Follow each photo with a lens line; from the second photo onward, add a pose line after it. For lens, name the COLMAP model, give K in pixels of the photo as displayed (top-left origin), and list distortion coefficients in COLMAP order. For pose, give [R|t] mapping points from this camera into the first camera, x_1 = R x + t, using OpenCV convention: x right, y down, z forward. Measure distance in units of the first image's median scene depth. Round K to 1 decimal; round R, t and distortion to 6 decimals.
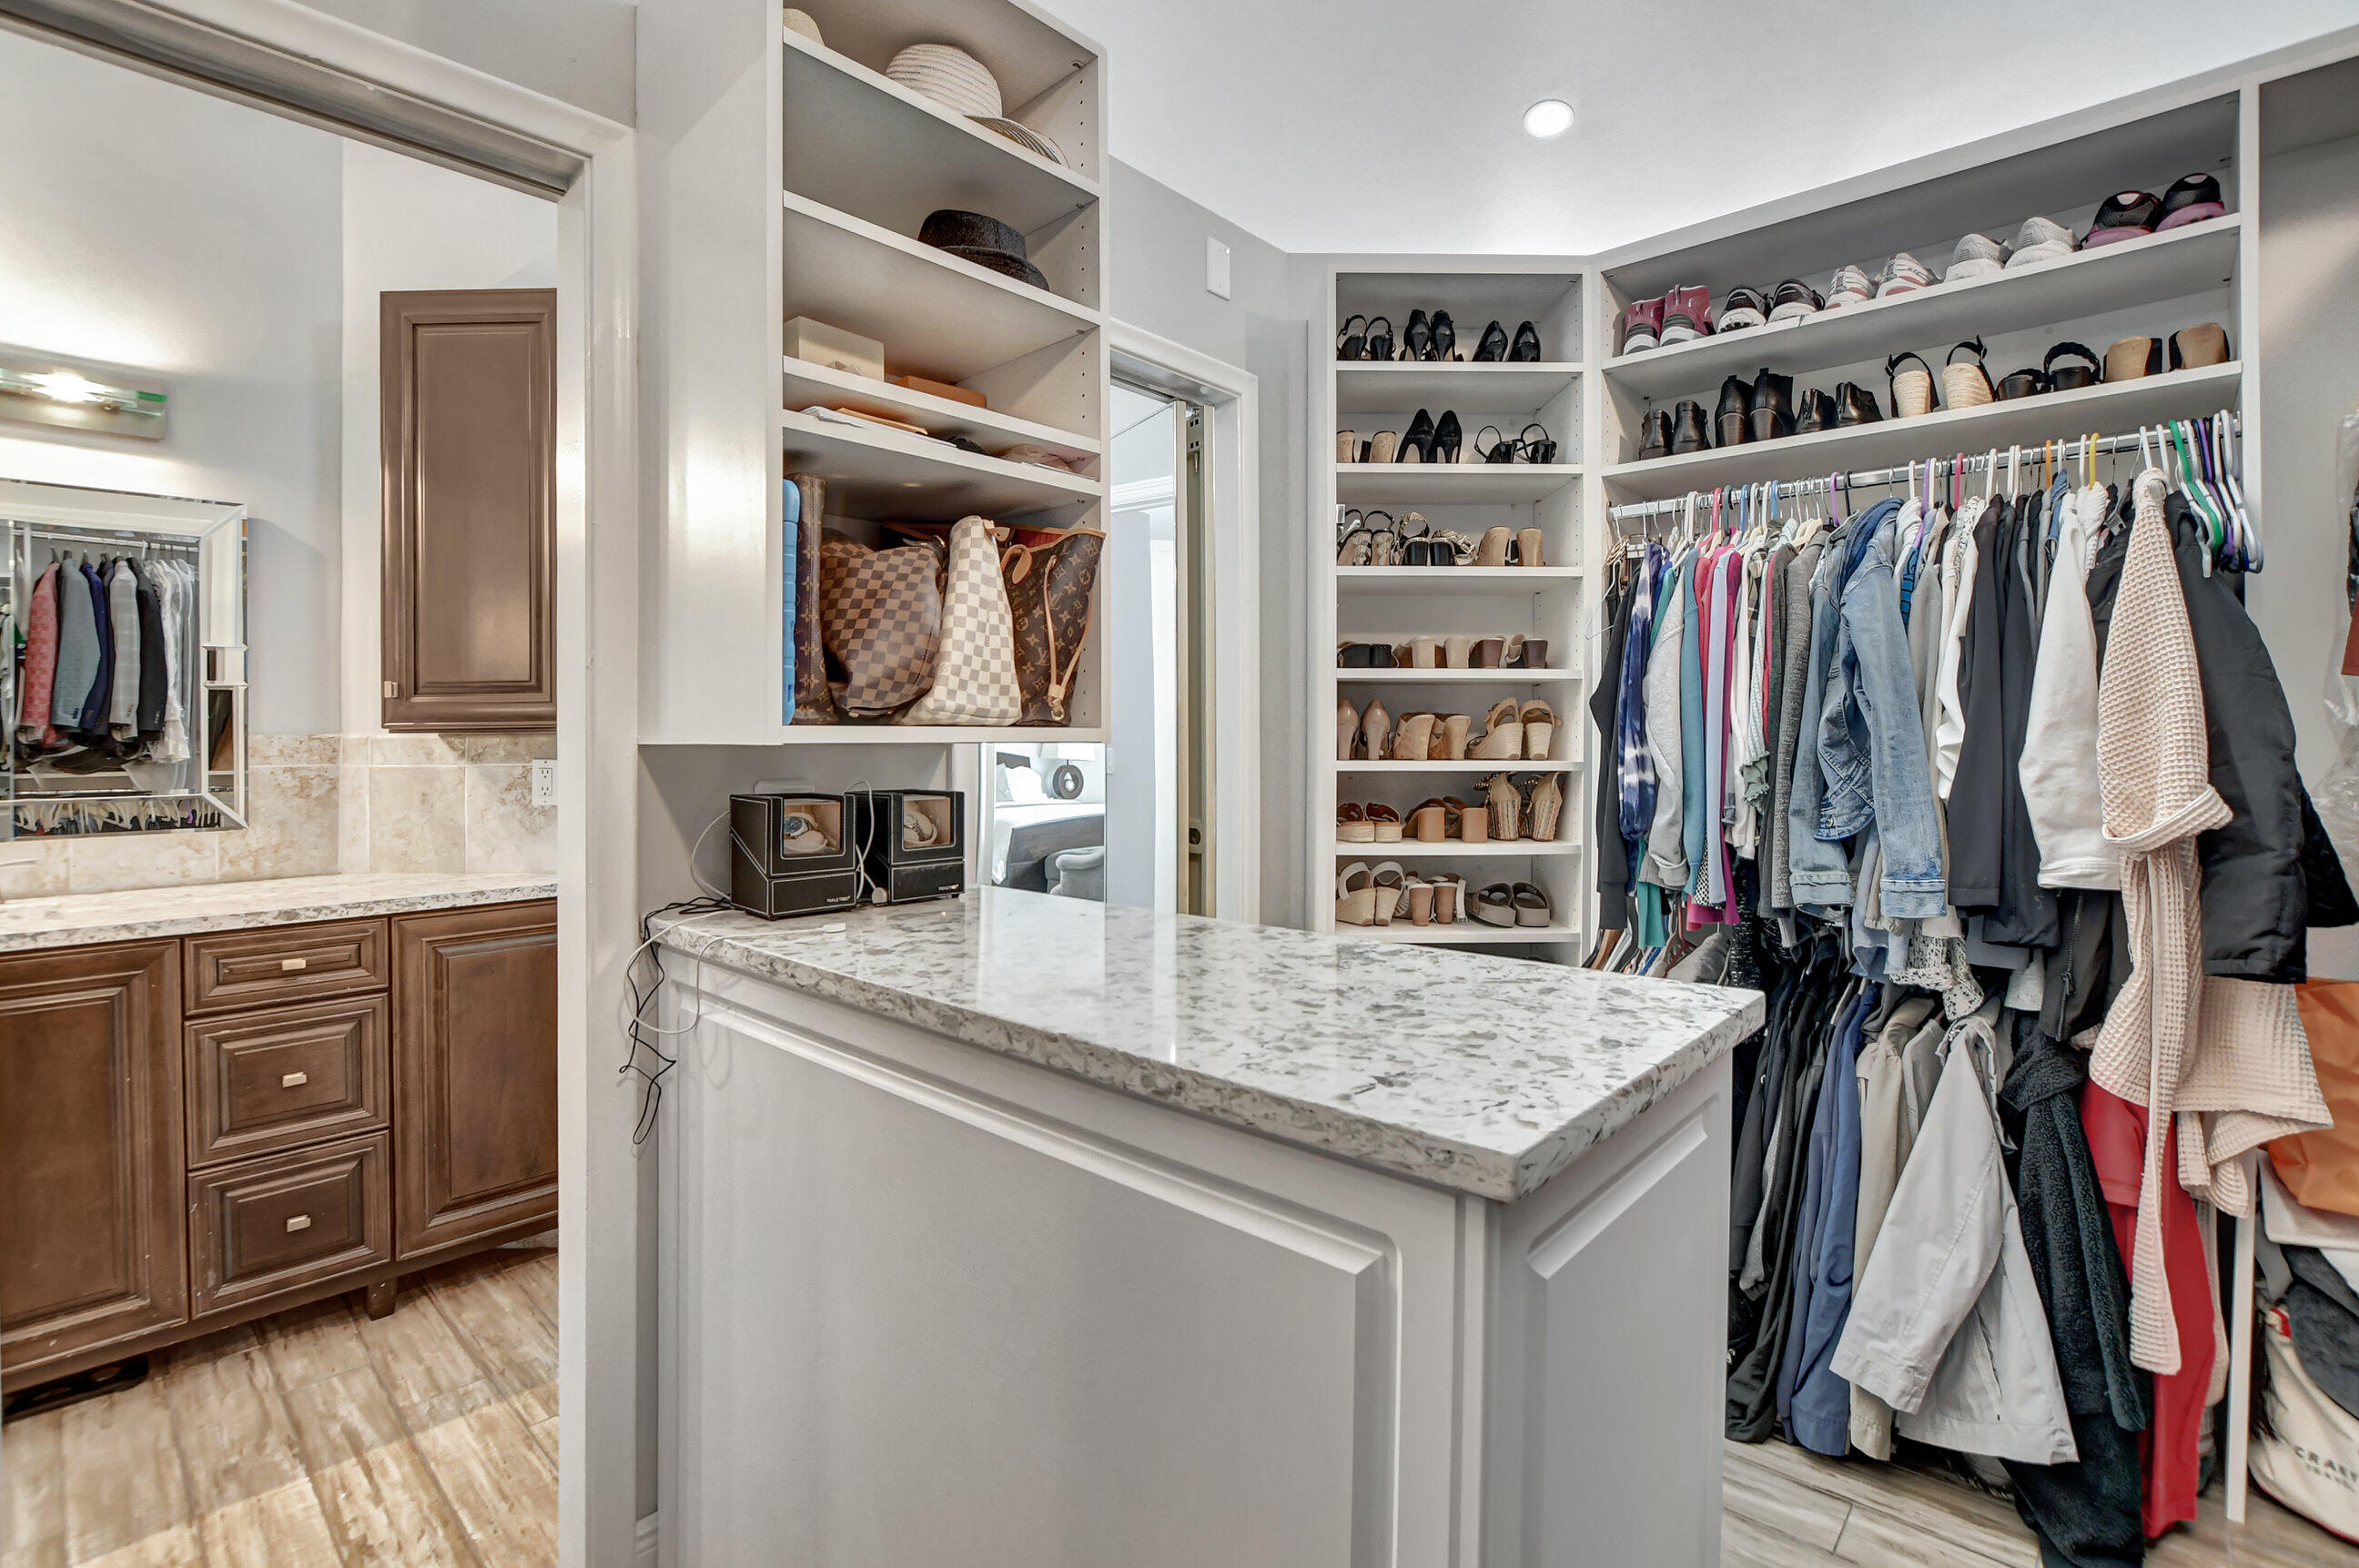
lens RADIAL K [[1057.8, 0, 1171.2], [0, 1057.8, 766.0], [0, 0, 1]] dist [-0.002472, -0.000378]
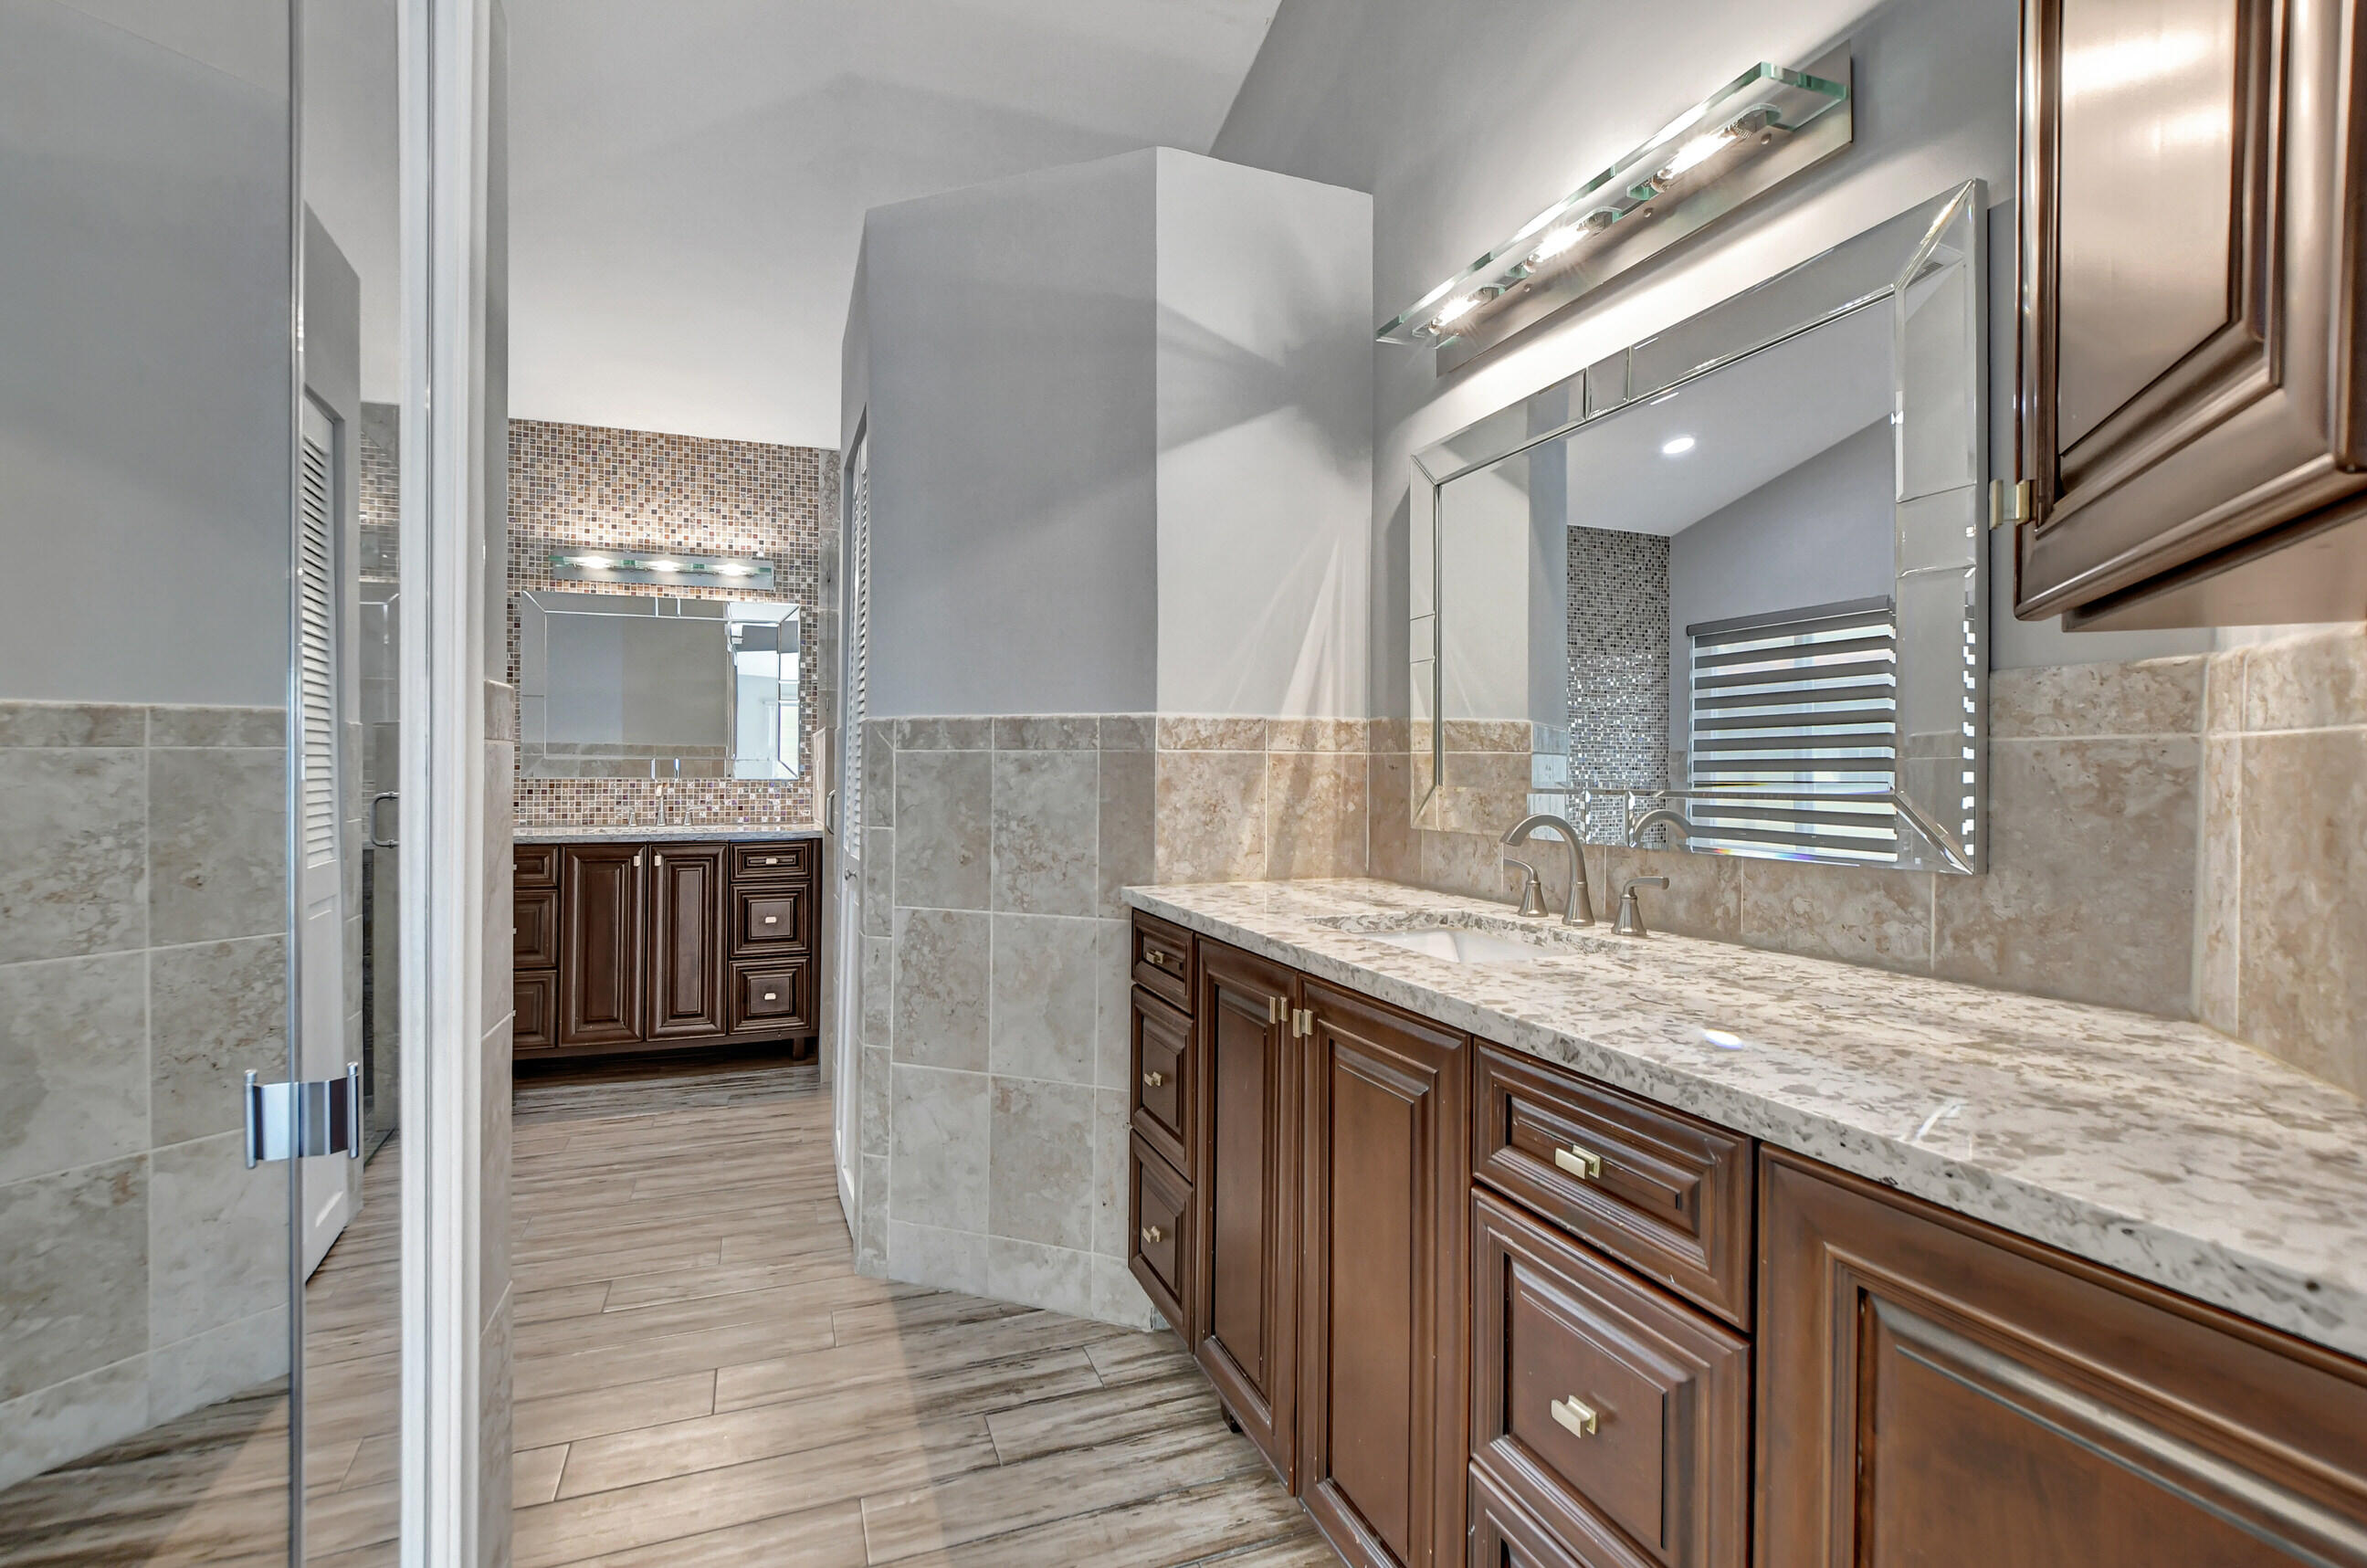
lens RADIAL K [[1061.5, 0, 1176.1], [0, 1061.5, 774.8], [0, 0, 1]] dist [-0.002472, -0.000378]
pose [[-0.443098, 0.009300, -0.896425, -0.297606], [-0.023098, 0.999496, 0.021787, 0.014038], [0.896176, 0.030359, -0.442660, 0.884820]]
